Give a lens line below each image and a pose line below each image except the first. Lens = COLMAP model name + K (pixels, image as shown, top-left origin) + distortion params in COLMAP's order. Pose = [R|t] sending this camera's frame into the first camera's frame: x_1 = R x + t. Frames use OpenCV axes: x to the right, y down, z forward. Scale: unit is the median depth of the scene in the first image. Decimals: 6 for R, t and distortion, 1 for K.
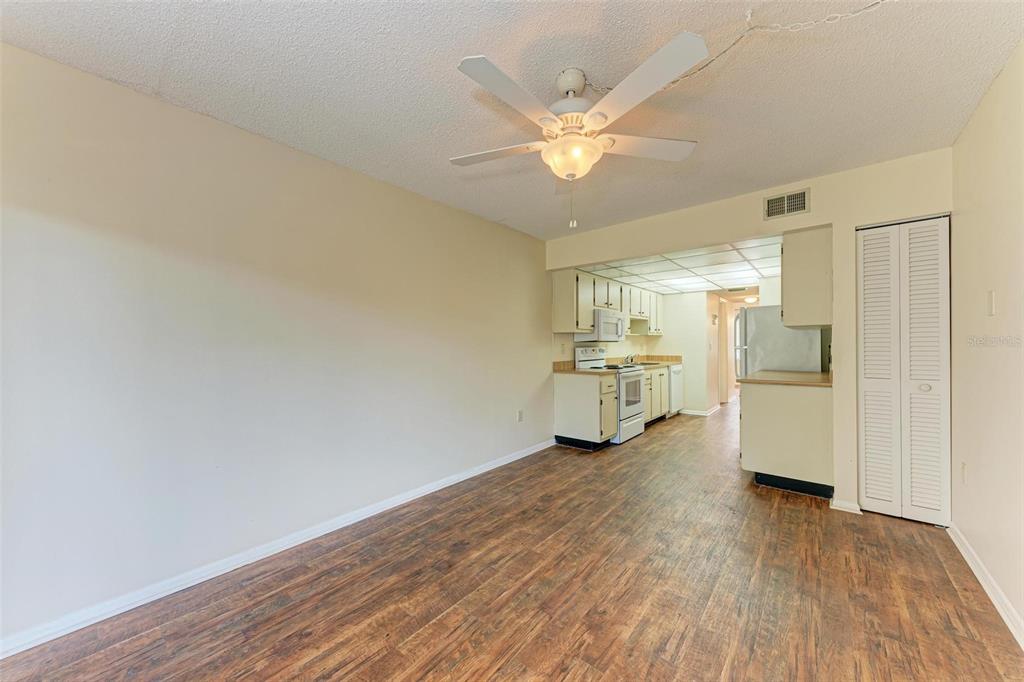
lens RADIAL K [[367.4, 0, 536.8], [0, 367.4, 355.3], [0, 0, 1]] dist [0.009017, -0.001889]
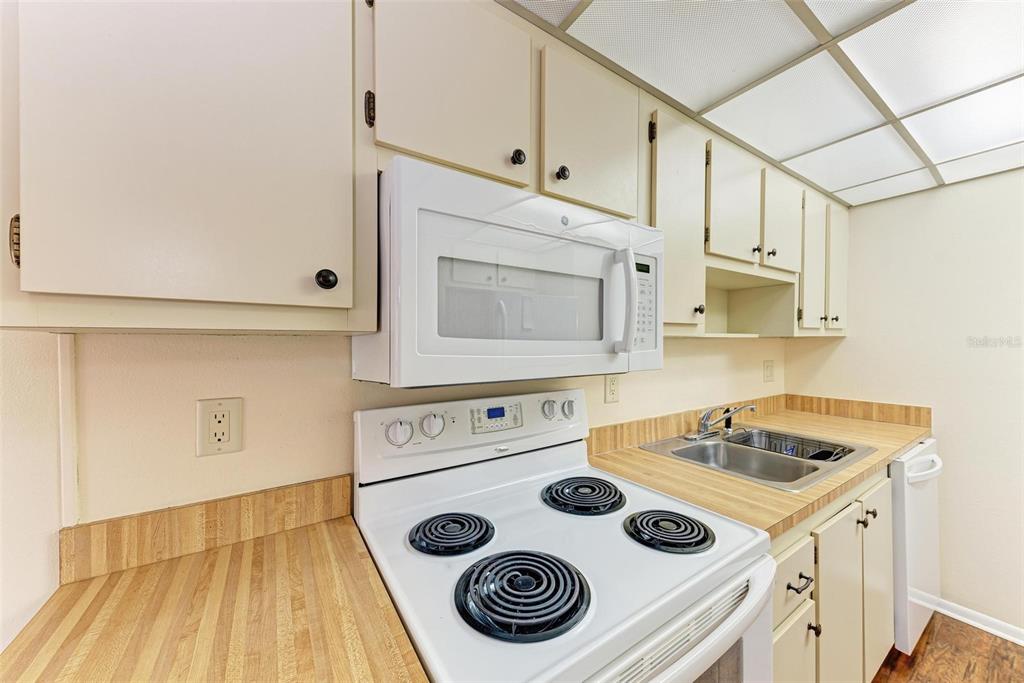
lens RADIAL K [[358.5, 0, 518.9], [0, 358.5, 348.0], [0, 0, 1]] dist [0.008857, -0.002479]
pose [[0.943668, 0.005625, -0.330847, 0.250660], [-0.011192, 0.999826, -0.014924, -0.051315], [0.330705, 0.017786, 0.943567, 0.859462]]
